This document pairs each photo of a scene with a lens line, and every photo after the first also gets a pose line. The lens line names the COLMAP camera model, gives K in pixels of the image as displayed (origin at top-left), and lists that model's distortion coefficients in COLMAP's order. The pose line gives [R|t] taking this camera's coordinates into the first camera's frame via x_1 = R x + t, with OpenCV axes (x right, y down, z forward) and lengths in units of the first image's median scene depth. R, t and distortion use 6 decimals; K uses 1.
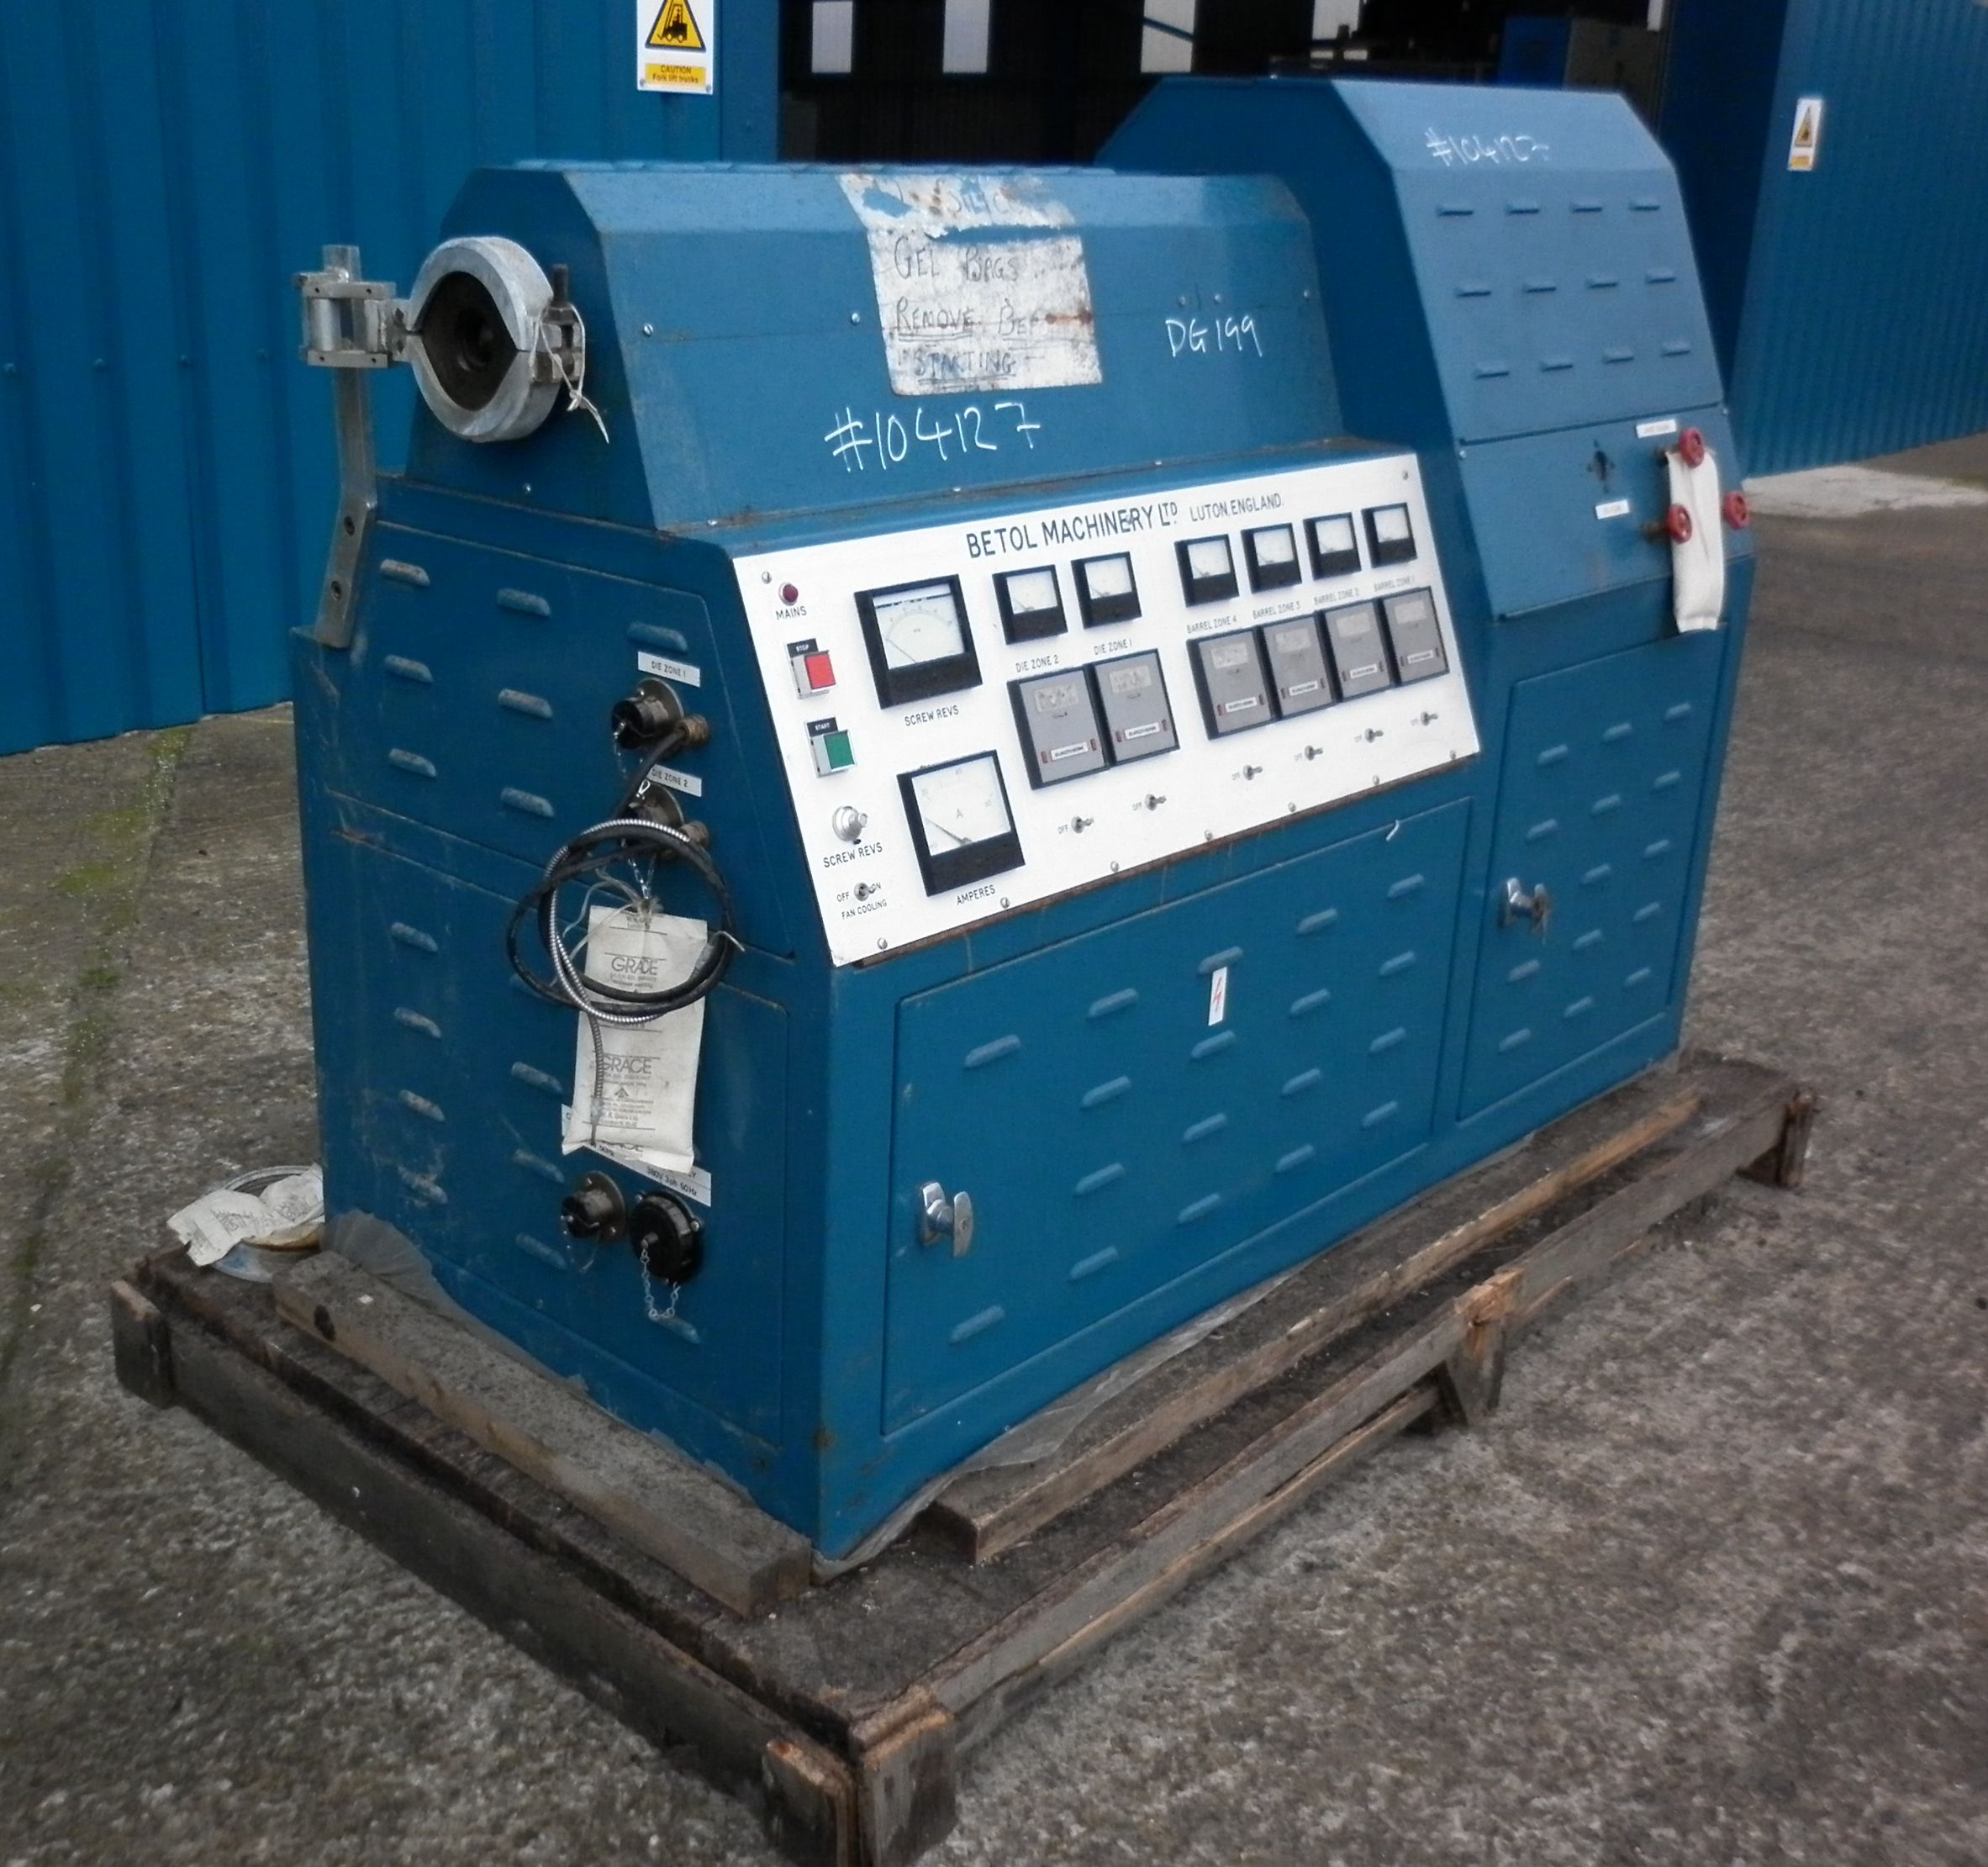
lens RADIAL K [[2312.3, 0, 862.0], [0, 2312.3, 935.9], [0, 0, 1]] dist [-0.029441, 0.028420]
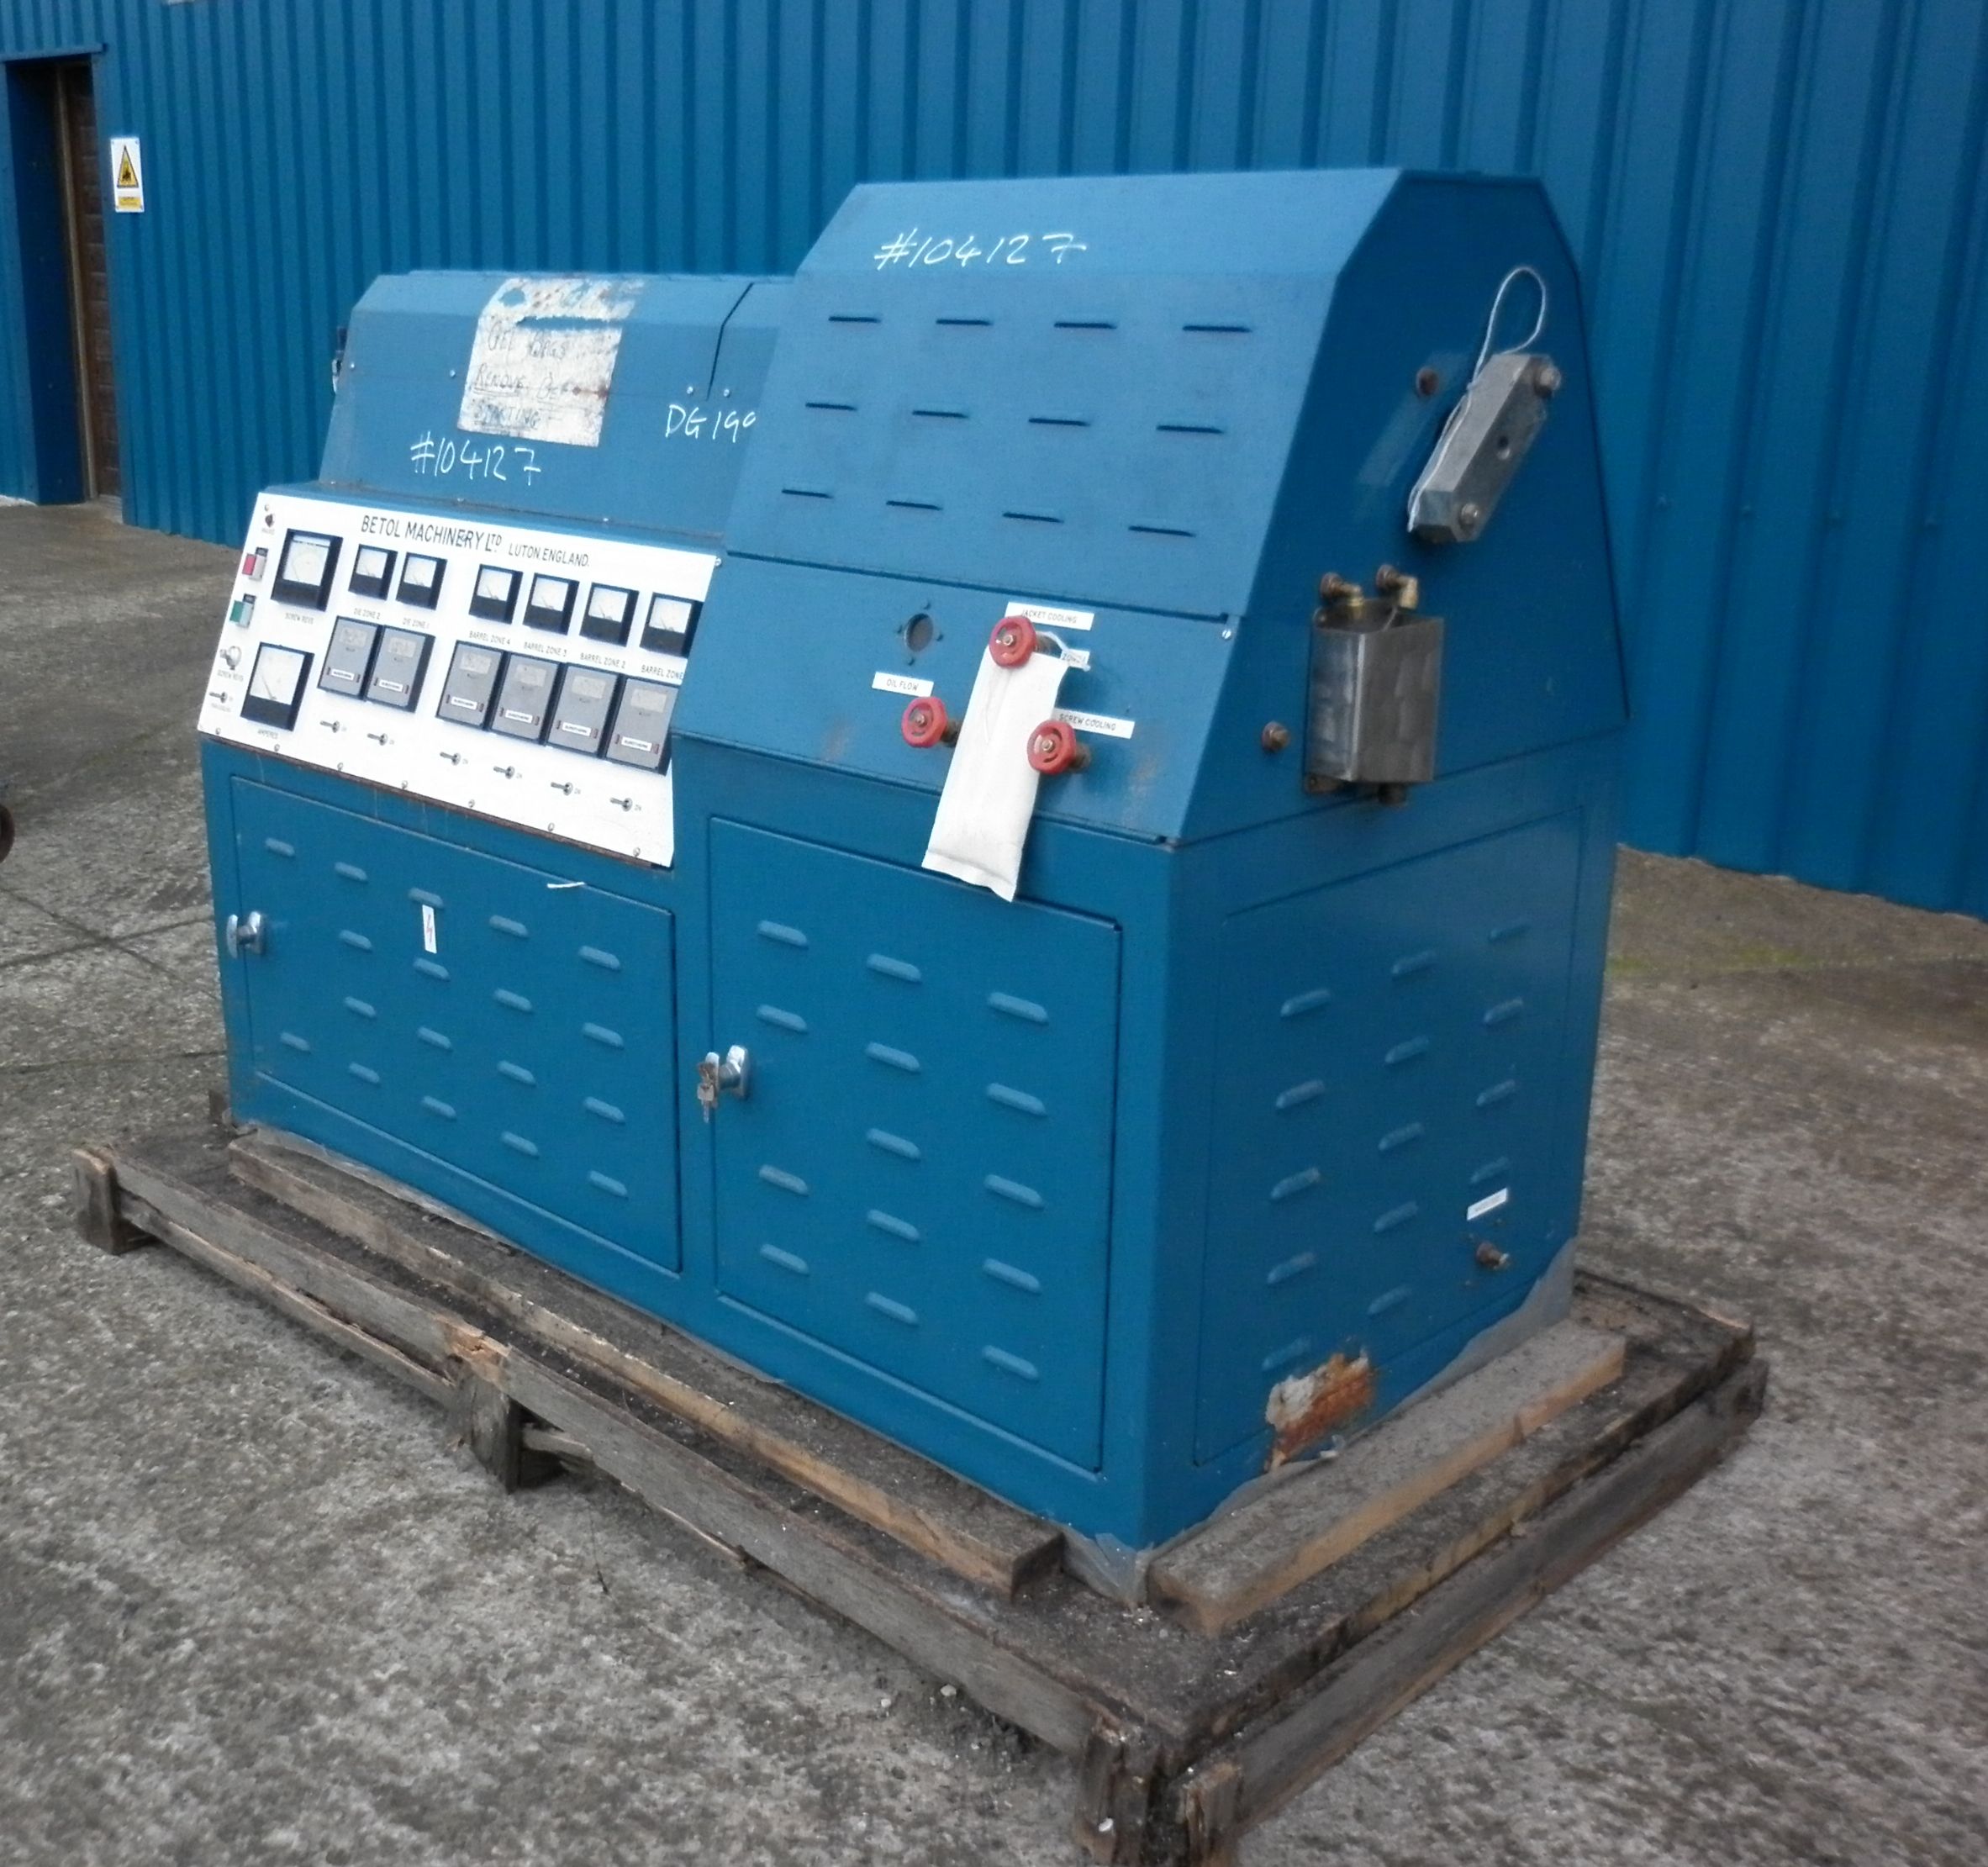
lens RADIAL K [[2312.3, 0, 862.0], [0, 2312.3, 935.9], [0, 0, 1]] dist [-0.029441, 0.028420]
pose [[-0.040339, 0.256523, -0.965696, 1.410091], [-0.339282, 0.905543, 0.254716, -0.383067], [0.939819, 0.337918, 0.050505, 1.219187]]
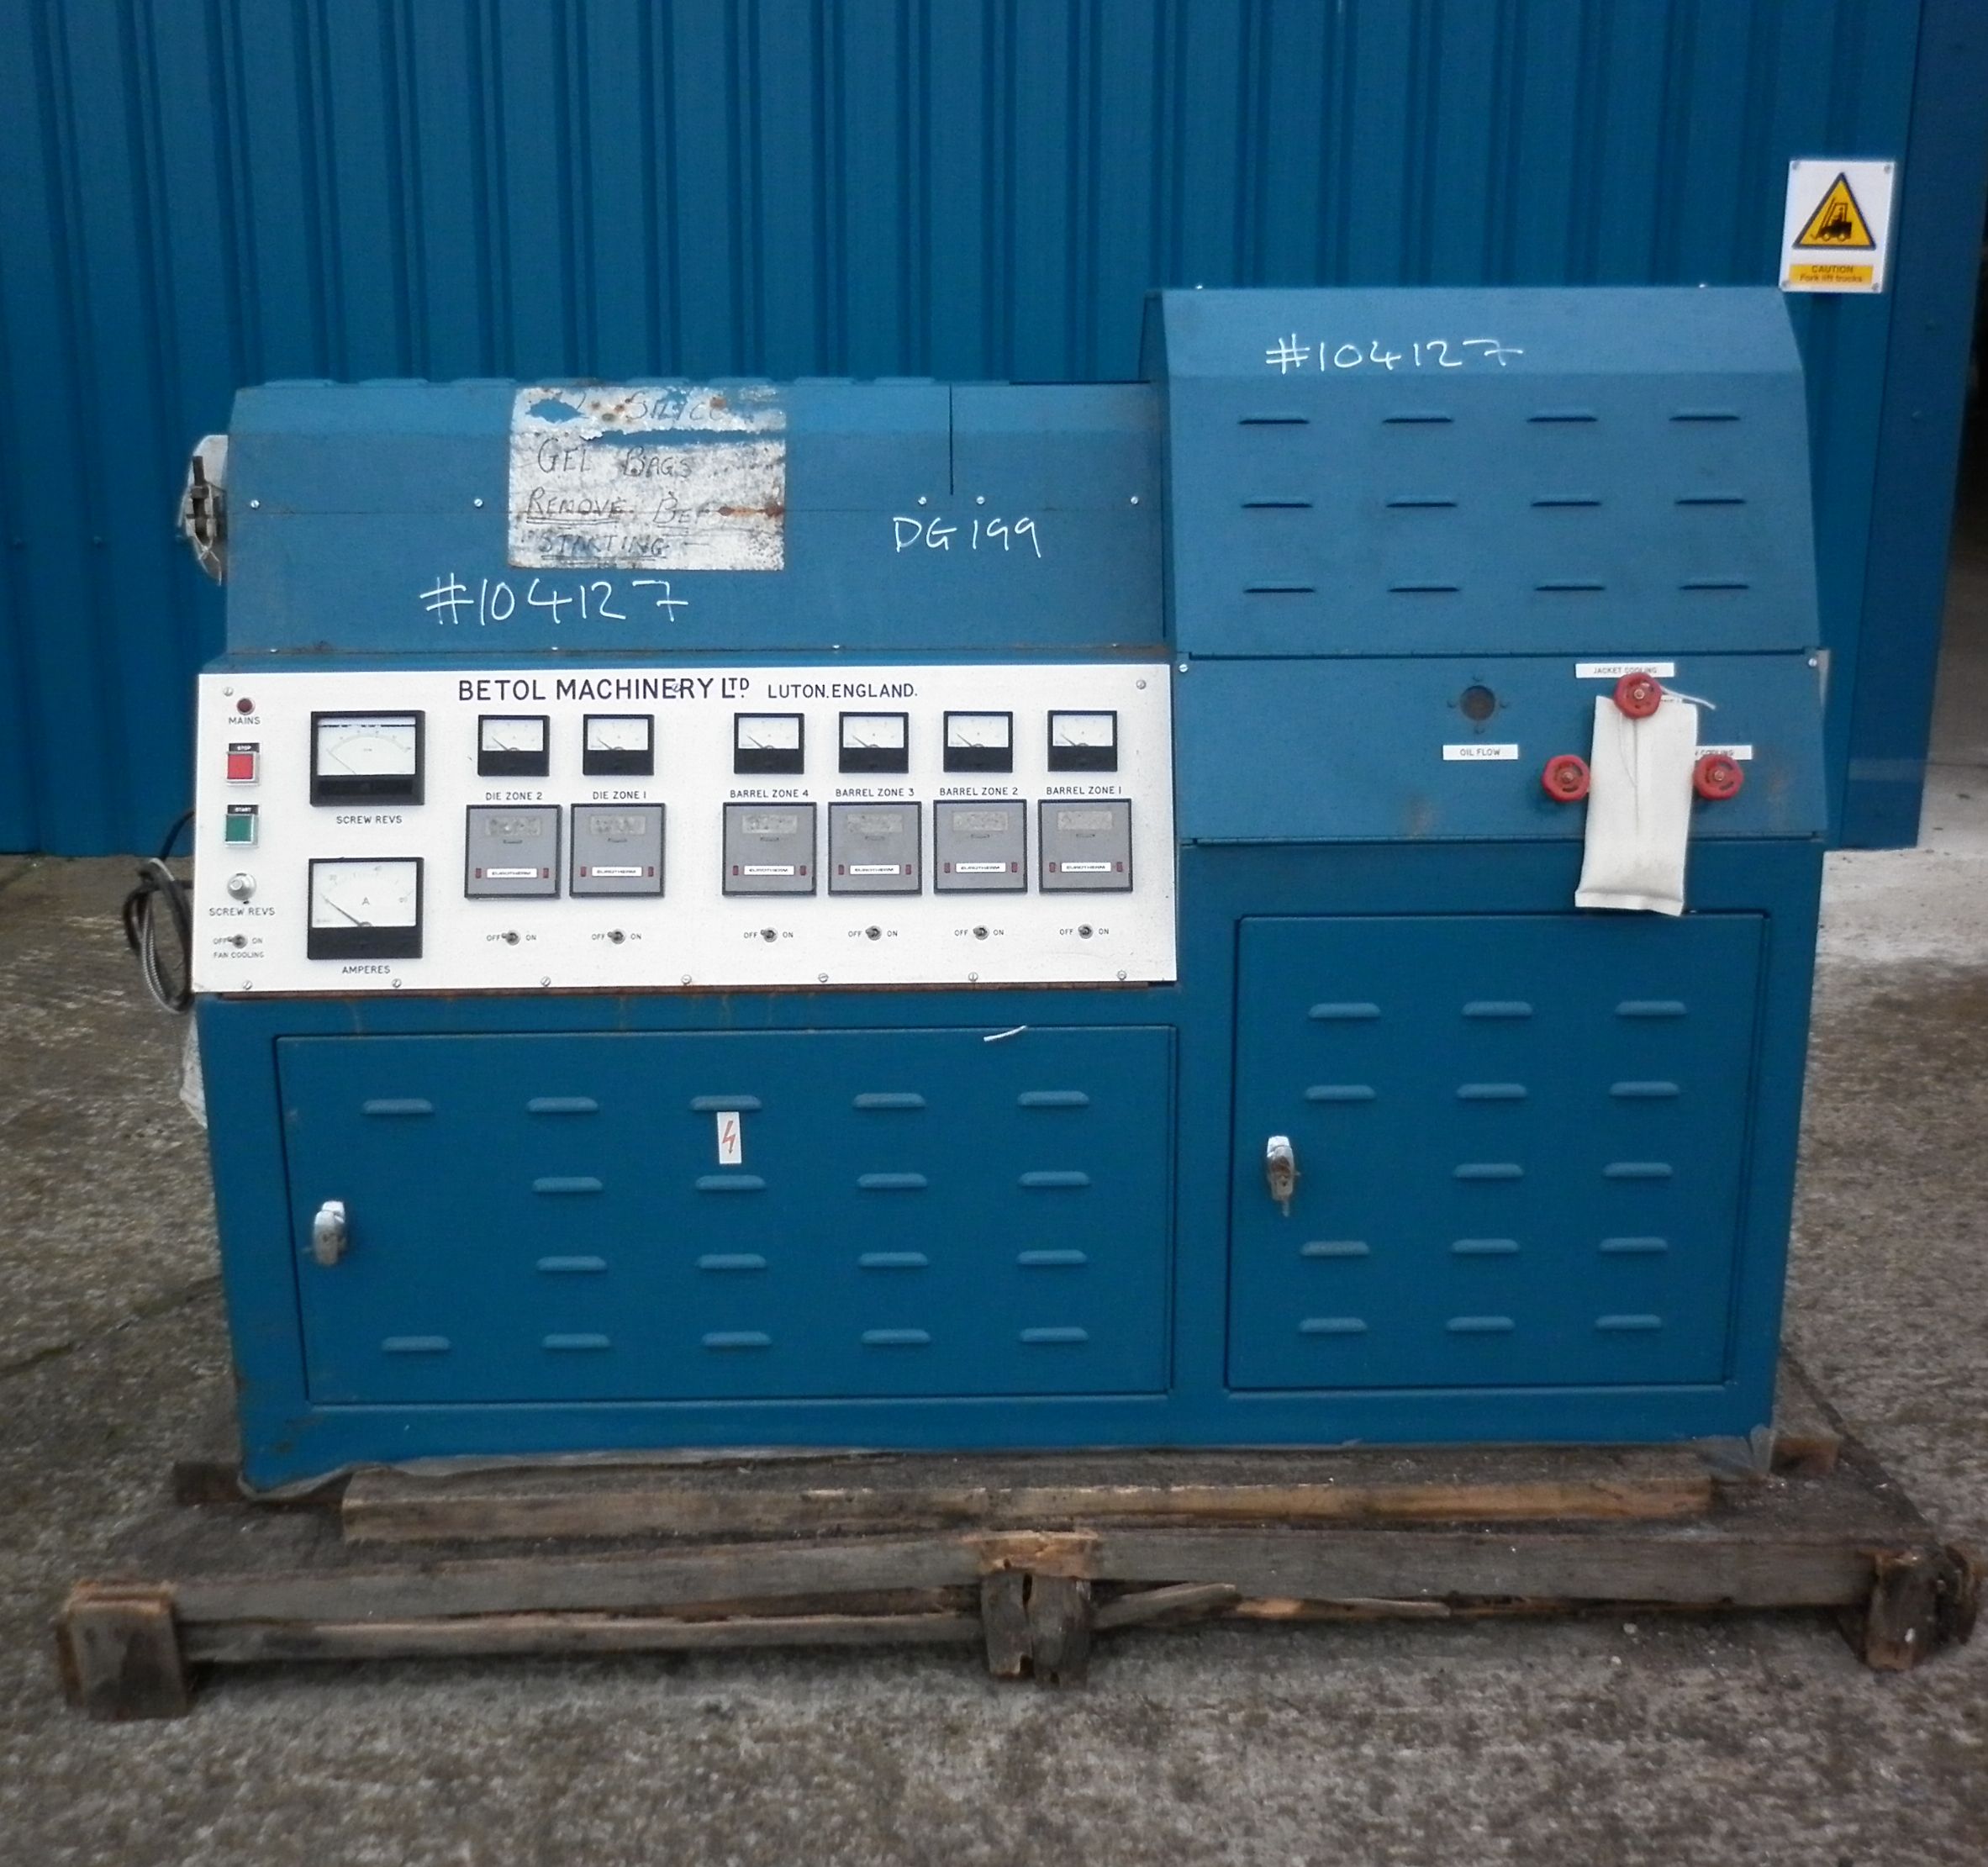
lens RADIAL K [[2306.9, 0, 1012.4], [0, 2306.9, 887.0], [0, 0, 1]] dist [-0.032570, 0.045163]
pose [[0.708570, 0.147655, -0.690019, 1.015057], [-0.214550, 0.976647, -0.011329, -0.108466], [0.672233, 0.156070, 0.723703, 0.317162]]
